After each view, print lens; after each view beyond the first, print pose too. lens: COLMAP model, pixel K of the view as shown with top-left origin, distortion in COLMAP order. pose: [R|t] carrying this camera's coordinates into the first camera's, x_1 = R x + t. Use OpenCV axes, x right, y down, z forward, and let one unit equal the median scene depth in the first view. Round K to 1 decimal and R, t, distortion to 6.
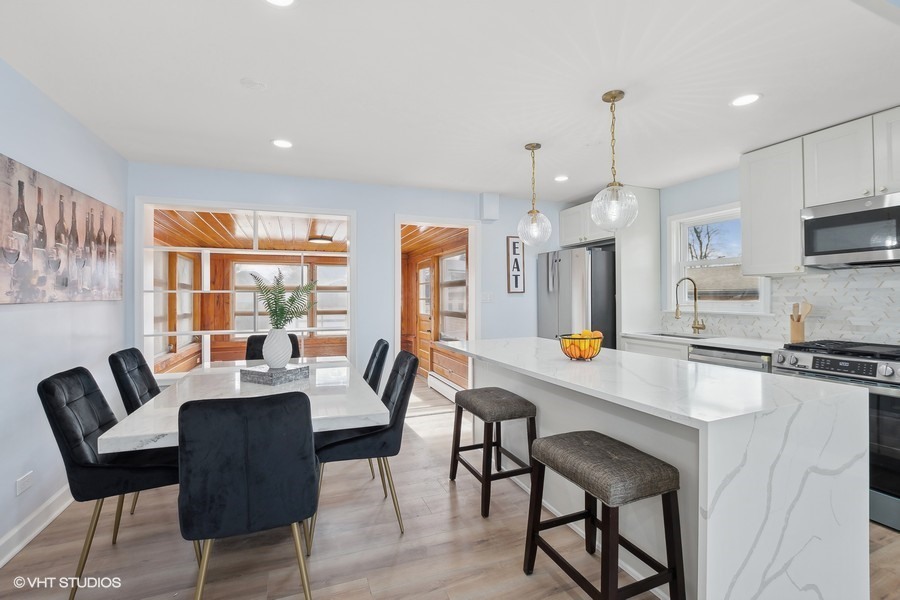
lens RADIAL K [[397.5, 0, 461.7], [0, 397.5, 295.1], [0, 0, 1]] dist [-0.024674, -0.000016]
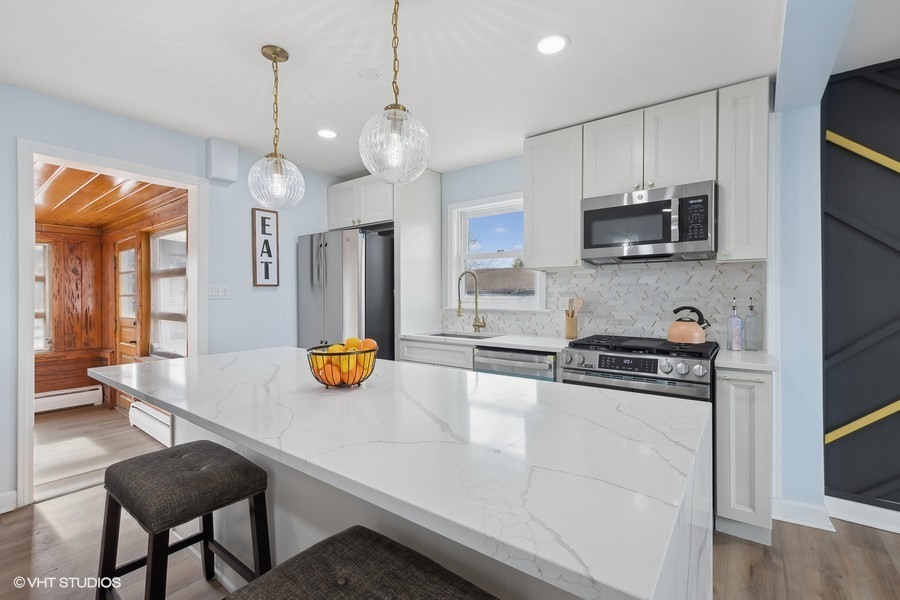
lens RADIAL K [[396.1, 0, 456.7], [0, 396.1, 296.8], [0, 0, 1]] dist [0.000360, -0.000171]
pose [[0.861536, 0.002774, 0.507689, 0.094229], [-0.005347, 0.999979, 0.003611, 0.013131], [-0.507668, -0.005826, 0.861533, 0.255856]]
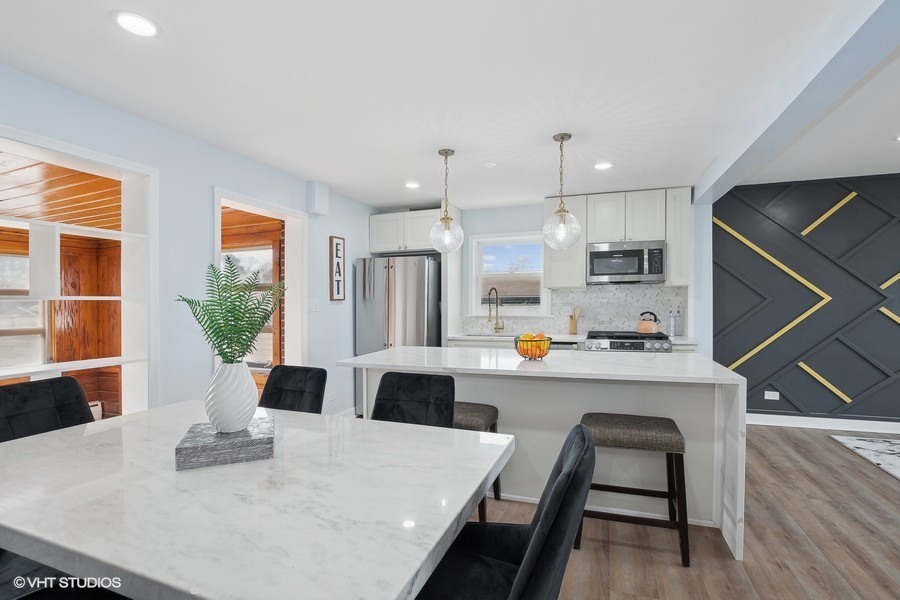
lens RADIAL K [[401.5, 0, 469.7], [0, 401.5, 306.2], [0, 0, 1]] dist [-0.026081, -0.000070]
pose [[0.668856, -0.010480, 0.743318, -0.461210], [0.004406, 0.999939, 0.010133, -0.000719], [-0.743379, -0.003502, 0.668861, 0.249008]]
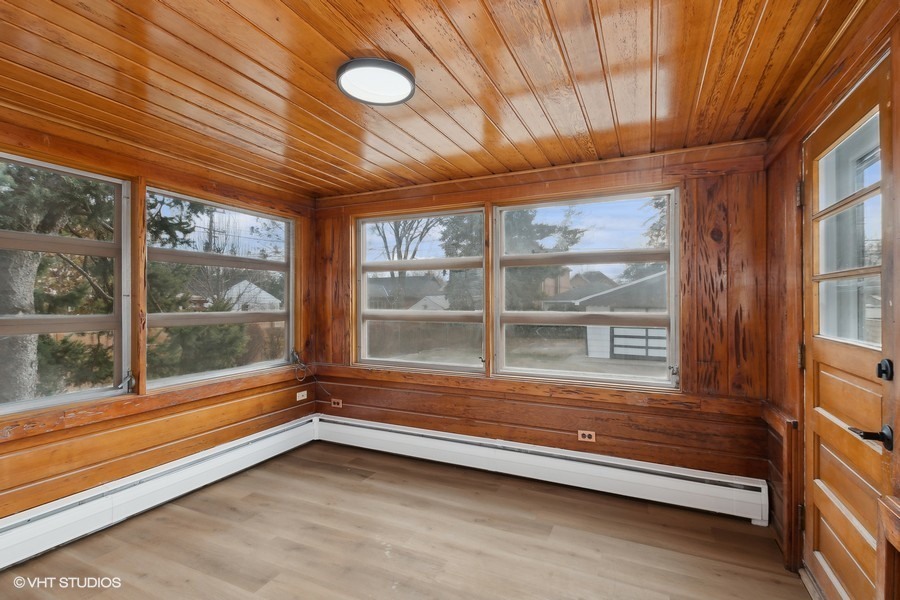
lens RADIAL K [[414.6, 0, 450.0], [0, 414.6, 300.0], [0, 0, 1]] dist [0.001627, 0.000147]
pose [[0.662270, 0.003367, -0.749258, -0.130350], [0.001816, 0.999980, 0.006099, 0.043893], [0.749263, -0.005400, 0.662251, 1.356163]]
